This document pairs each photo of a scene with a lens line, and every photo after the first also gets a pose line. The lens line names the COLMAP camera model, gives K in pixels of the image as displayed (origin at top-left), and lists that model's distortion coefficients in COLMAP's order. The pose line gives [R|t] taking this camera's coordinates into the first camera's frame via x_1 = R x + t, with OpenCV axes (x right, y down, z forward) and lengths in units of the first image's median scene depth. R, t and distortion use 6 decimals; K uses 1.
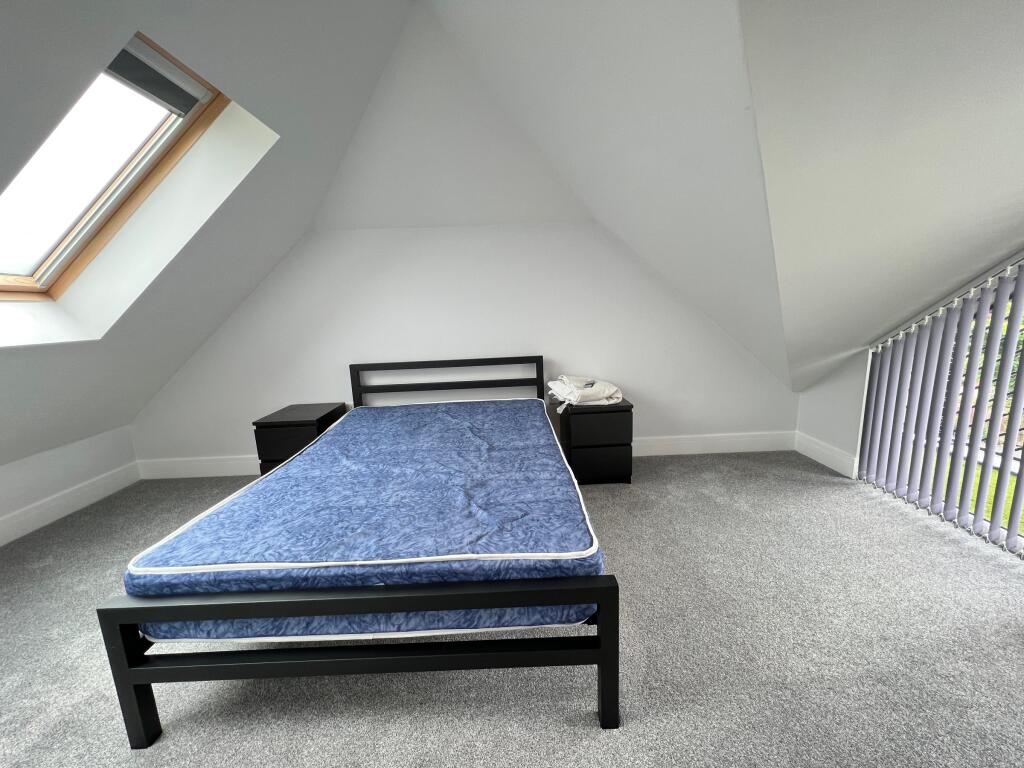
lens RADIAL K [[413.0, 0, 508.1], [0, 413.0, 385.6], [0, 0, 1]] dist [-0.001653, -0.000042]
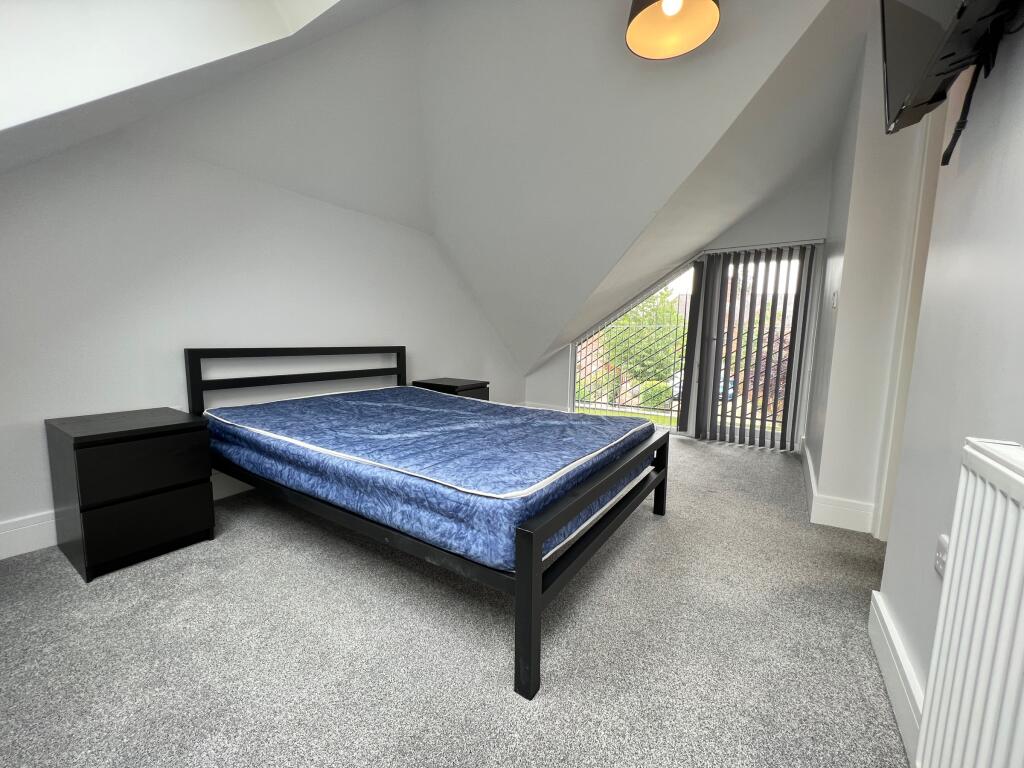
lens RADIAL K [[413.0, 0, 506.6], [0, 413.0, 386.0], [0, 0, 1]] dist [-0.001653, -0.000042]
pose [[0.554464, -0.040694, 0.831212, -0.658184], [0.111954, 0.993372, -0.026047, 0.087679], [-0.824643, 0.107500, 0.555345, 0.187606]]
